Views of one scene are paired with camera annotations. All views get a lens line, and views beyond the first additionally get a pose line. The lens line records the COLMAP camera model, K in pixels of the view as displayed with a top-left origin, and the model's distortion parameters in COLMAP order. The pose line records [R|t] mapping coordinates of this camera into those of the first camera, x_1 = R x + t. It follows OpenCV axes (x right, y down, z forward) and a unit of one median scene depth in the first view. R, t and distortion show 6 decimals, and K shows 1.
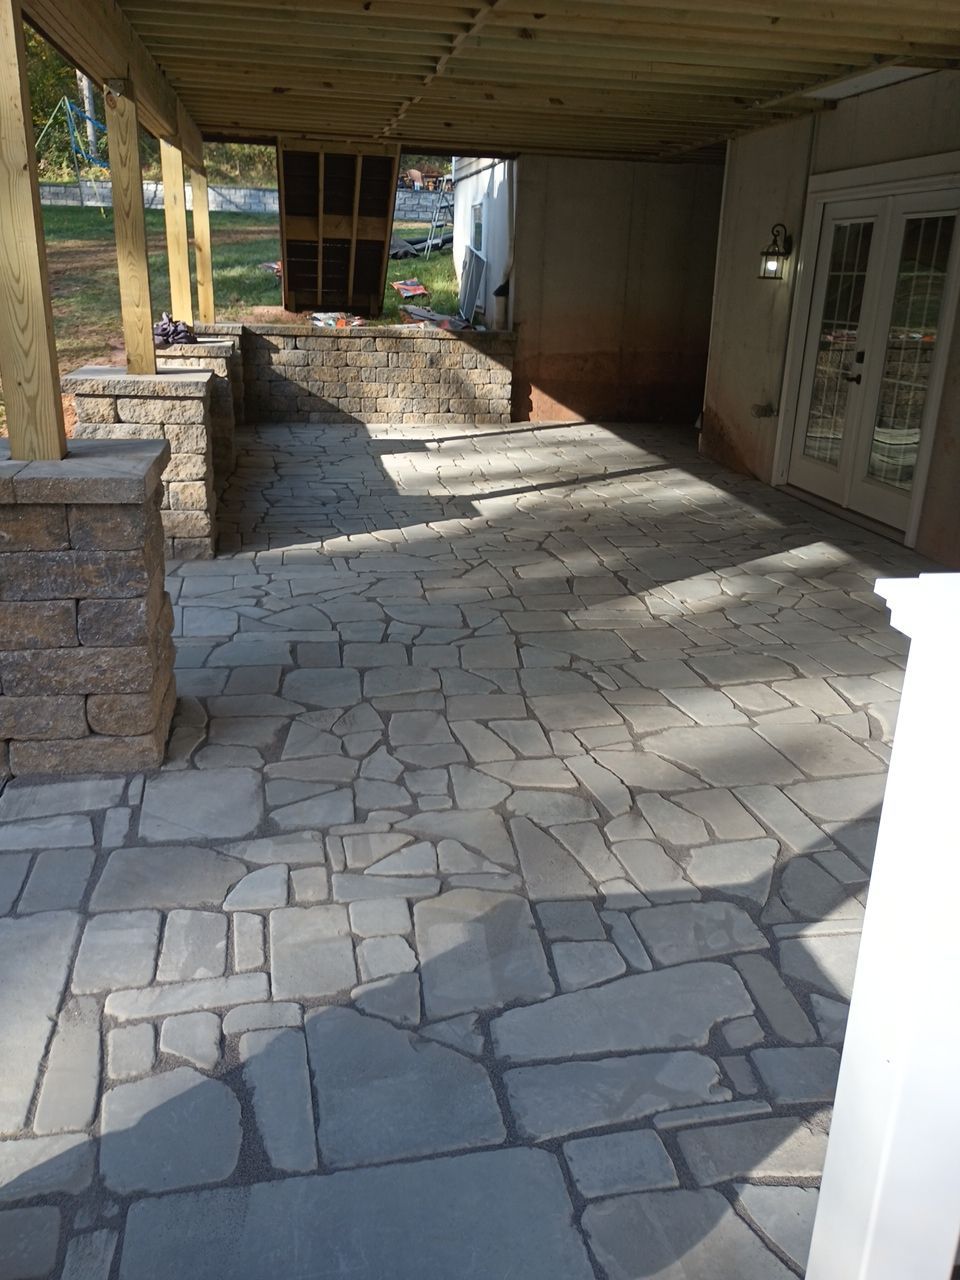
lens RADIAL K [[1068.6, 0, 488.3], [0, 1068.6, 647.2], [0, 0, 1]] dist [0.061707, -0.056052]
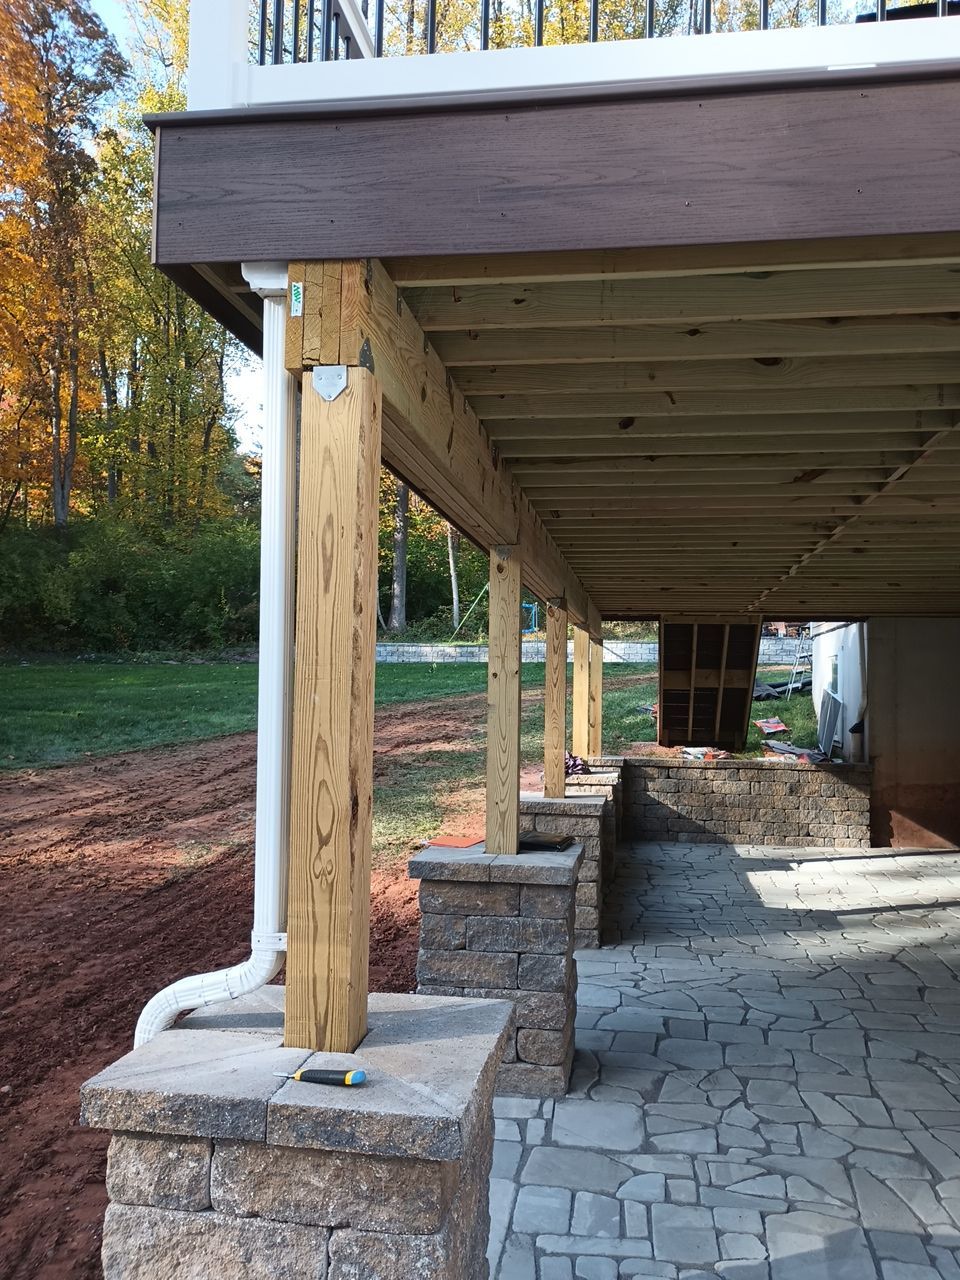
lens RADIAL K [[1068.6, 0, 488.3], [0, 1068.6, 647.2], [0, 0, 1]] dist [0.061707, -0.056052]
pose [[0.945993, -0.030695, -0.322731, 0.033994], [-0.094266, 0.926448, -0.364428, 0.074220], [0.310179, 0.375169, 0.873520, -0.289845]]
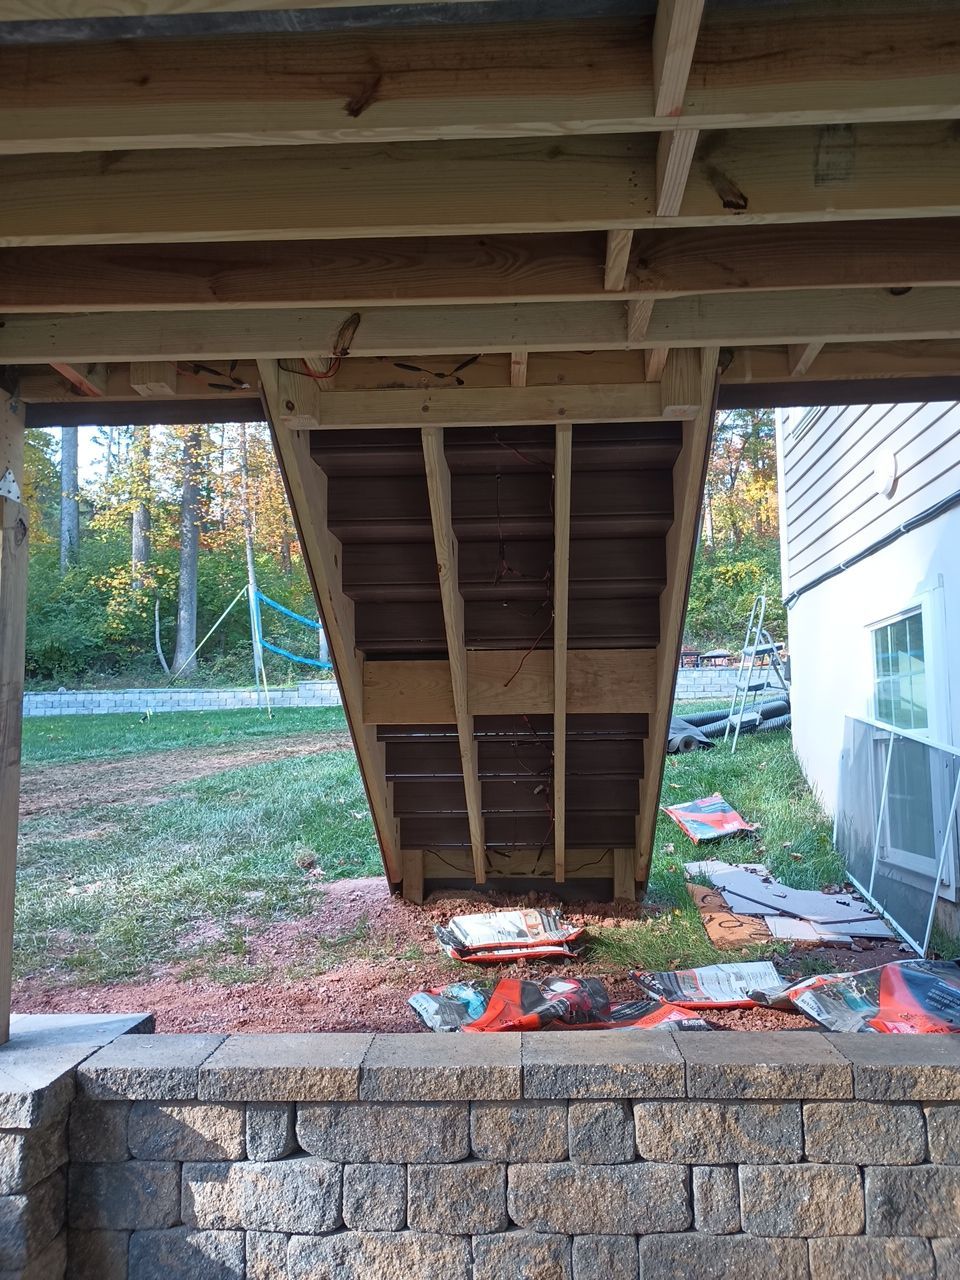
lens RADIAL K [[1068.6, 0, 488.3], [0, 1068.6, 647.2], [0, 0, 1]] dist [0.061707, -0.056052]
pose [[0.973195, -0.066624, -0.220122, -0.187479], [-0.032825, 0.907082, -0.419673, -0.672504], [0.227629, 0.415649, 0.880580, 1.812871]]
